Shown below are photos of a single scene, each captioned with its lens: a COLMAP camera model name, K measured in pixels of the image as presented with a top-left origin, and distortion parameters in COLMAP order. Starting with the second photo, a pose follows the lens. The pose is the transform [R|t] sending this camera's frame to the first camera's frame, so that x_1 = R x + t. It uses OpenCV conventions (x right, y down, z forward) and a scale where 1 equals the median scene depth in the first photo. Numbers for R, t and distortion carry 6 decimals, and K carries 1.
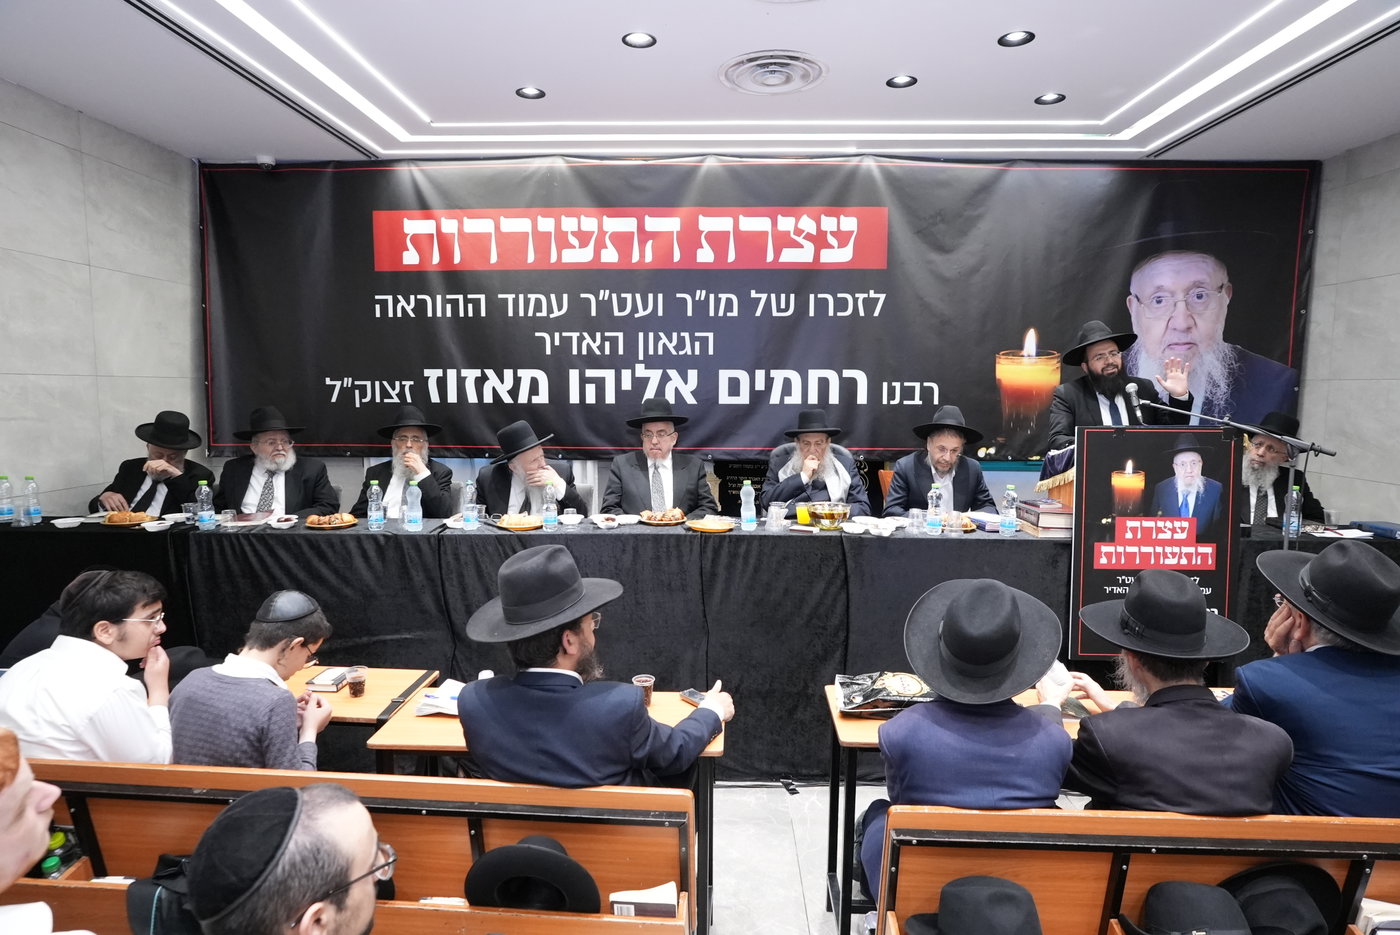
lens RADIAL K [[797.2, 0, 694.1], [0, 797.2, 466.7], [0, 0, 1]] dist [-0.013101, 0.008435]
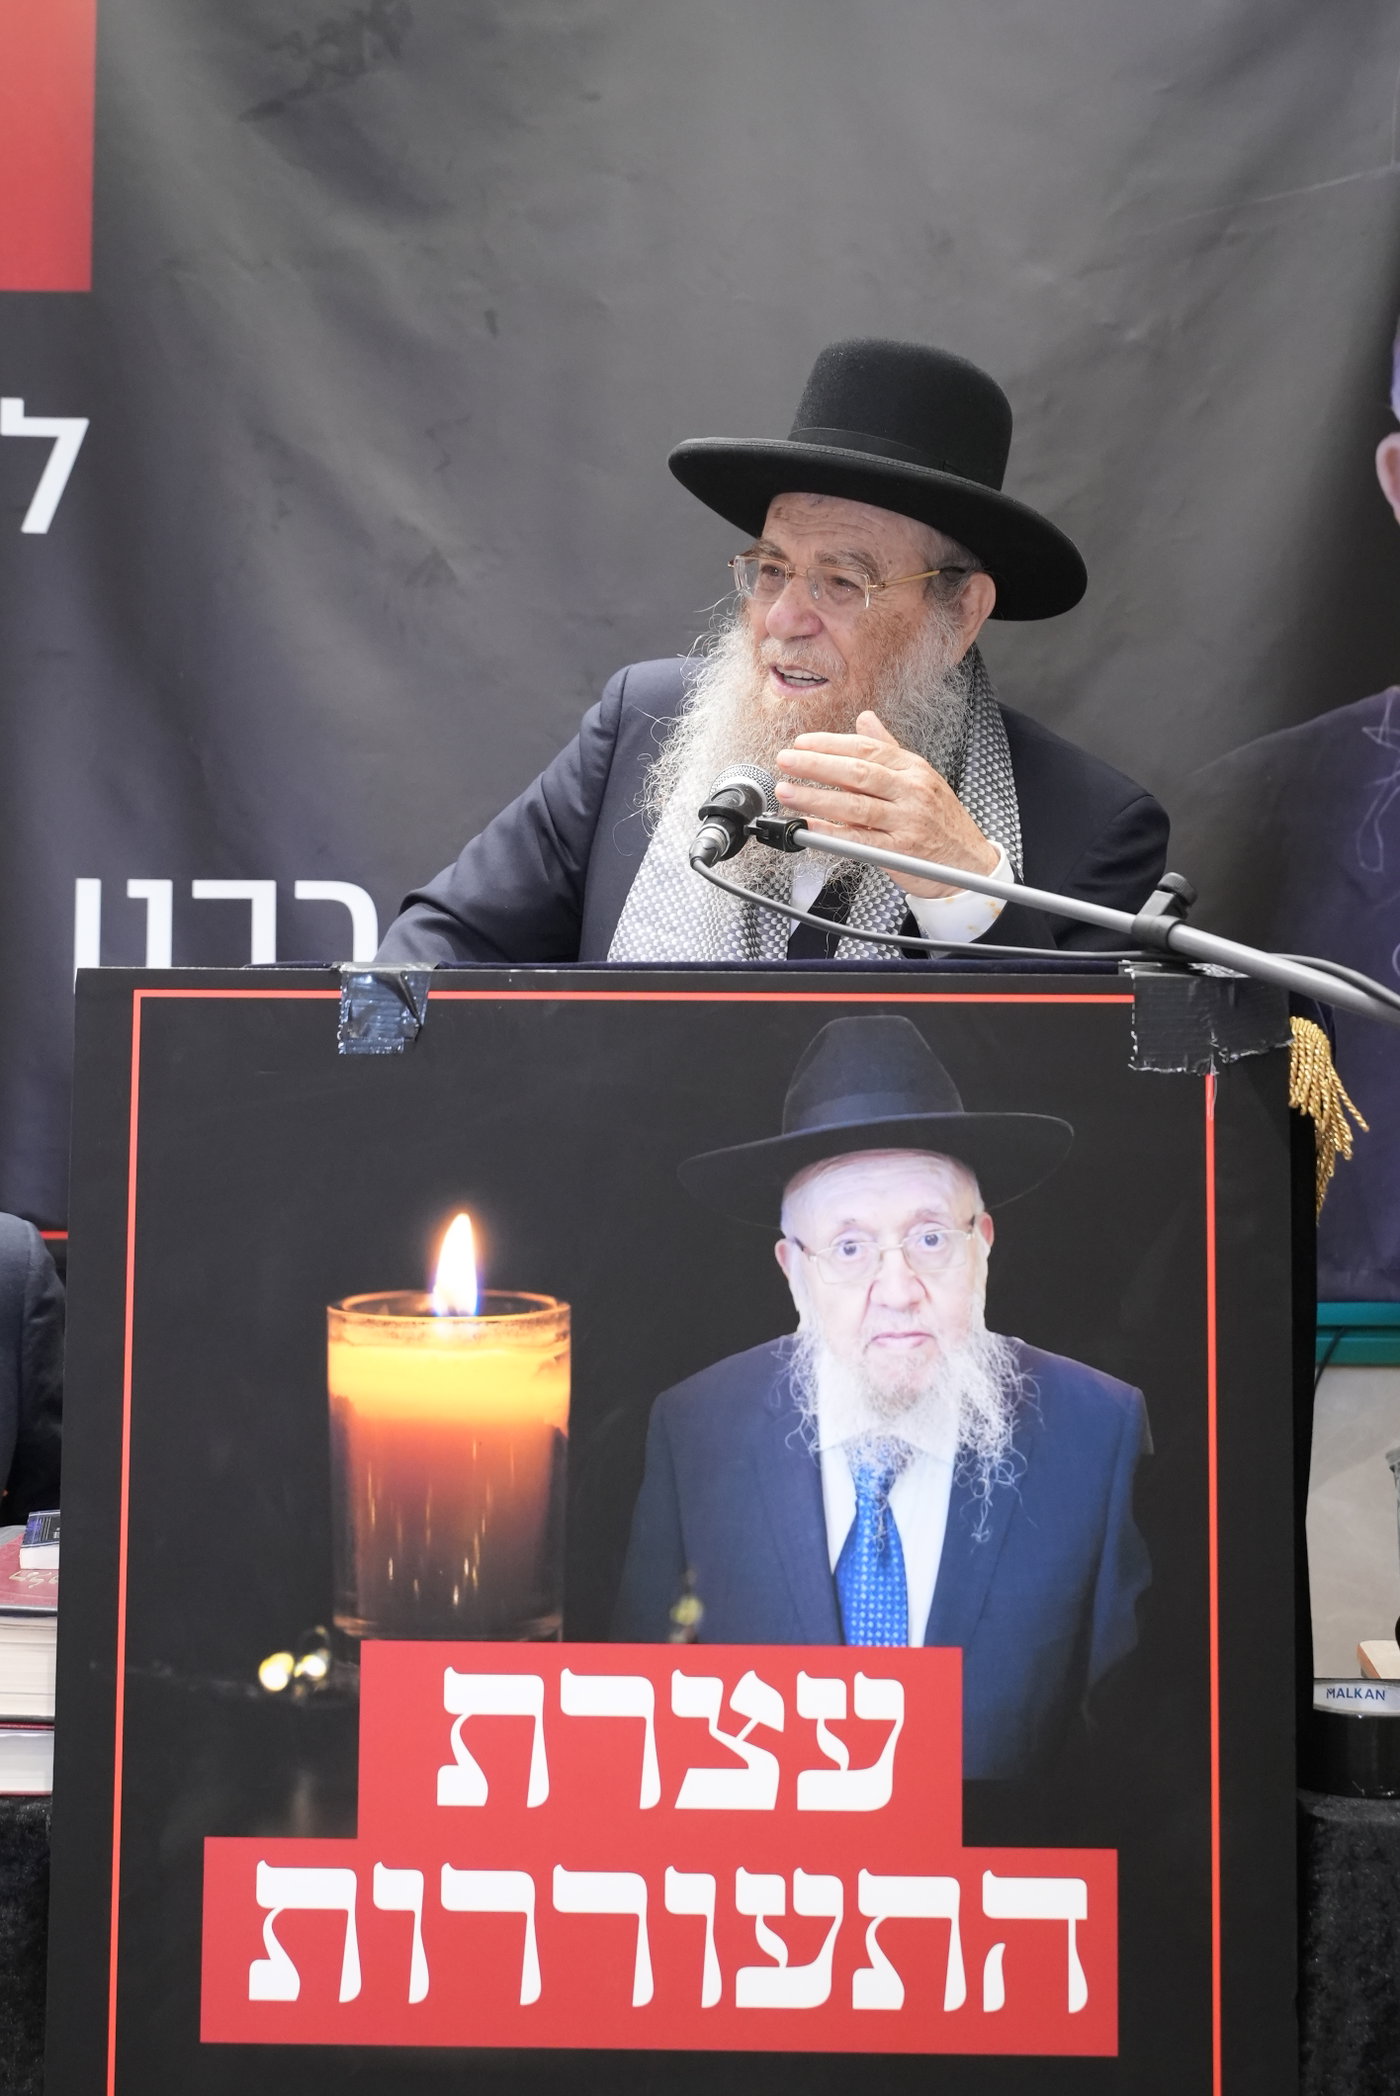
lens RADIAL K [[2856.4, 0, 704.7], [0, 2856.4, 1044.8], [0, 0, 1]] dist [0.006267, 0.000000]
pose [[0.999992, 0.003218, 0.002297, 0.385470], [-0.002913, 0.992501, -0.122205, 0.014782], [-0.002673, 0.122198, 0.992502, 0.337514]]
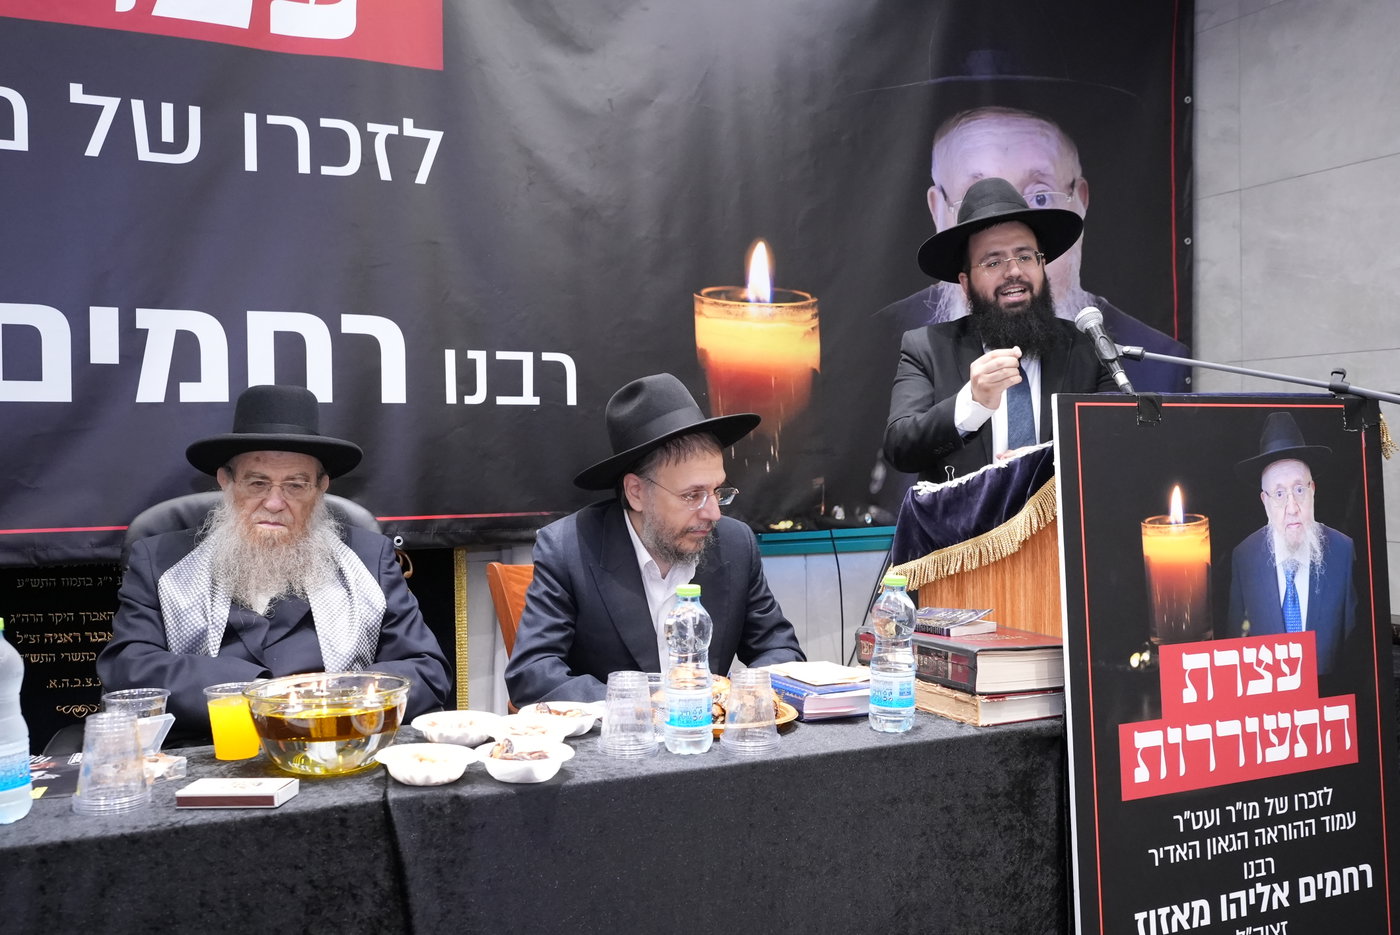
lens RADIAL K [[1291.1, 0, 710.5], [0, 1291.1, 463.2], [0, 0, 1]] dist [0.004532, 0.000000]
pose [[0.887629, -0.016665, 0.460258, 0.056858], [0.060148, 0.994981, -0.079971, 0.010473], [-0.456615, 0.098668, 0.884176, 0.375530]]
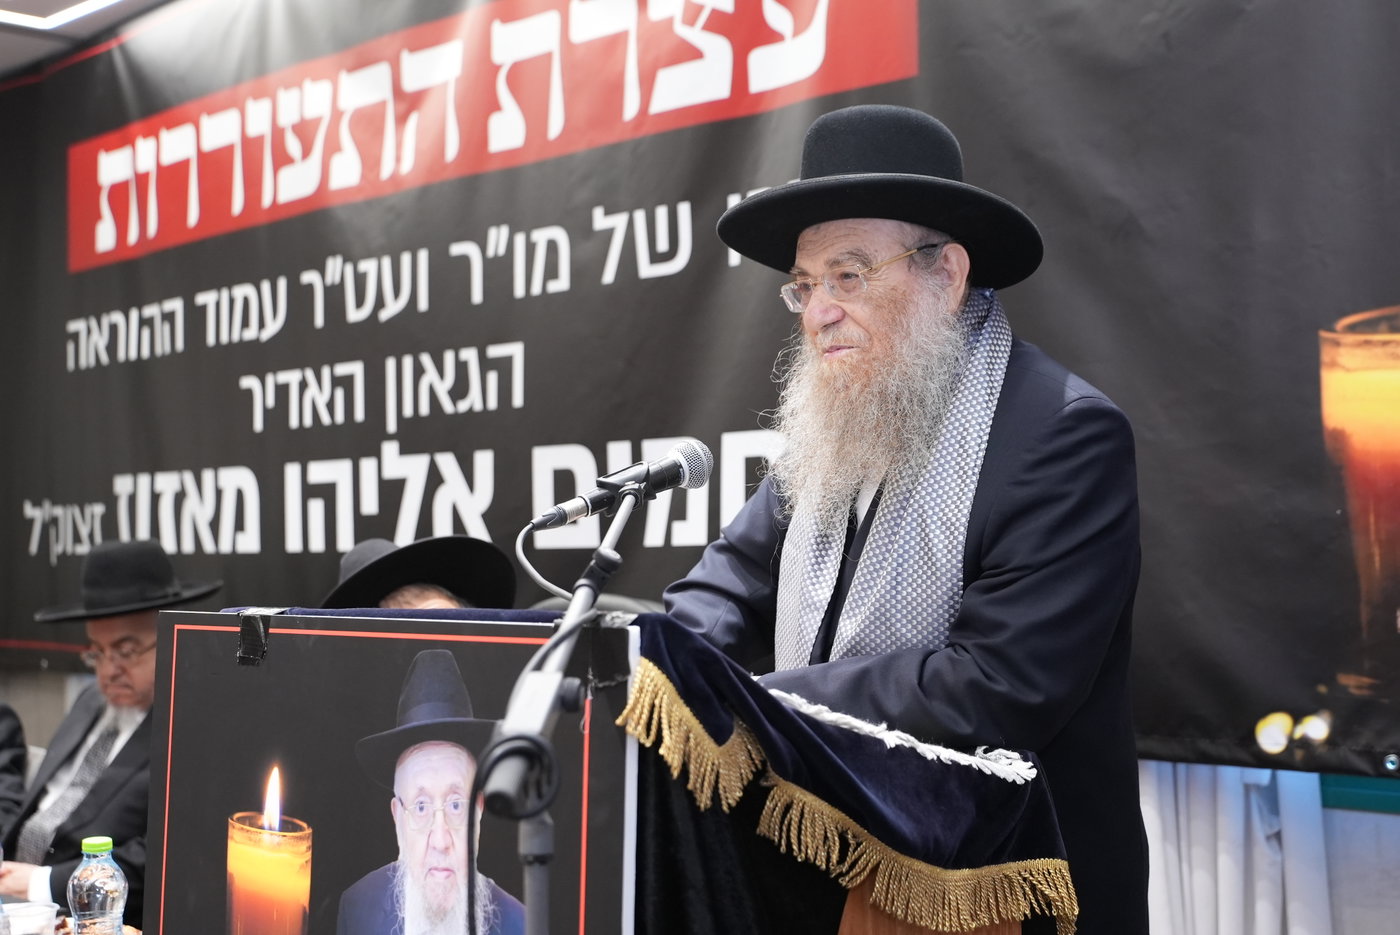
lens RADIAL K [[1946.0, 0, 692.7], [0, 1946.0, 469.0], [0, 0, 1]] dist [-0.016455, 0.000000]
pose [[0.730917, -0.039850, -0.681302, 0.654602], [-0.049779, 0.992522, -0.111458, -0.023256], [0.680648, 0.115381, 0.723467, 0.446807]]
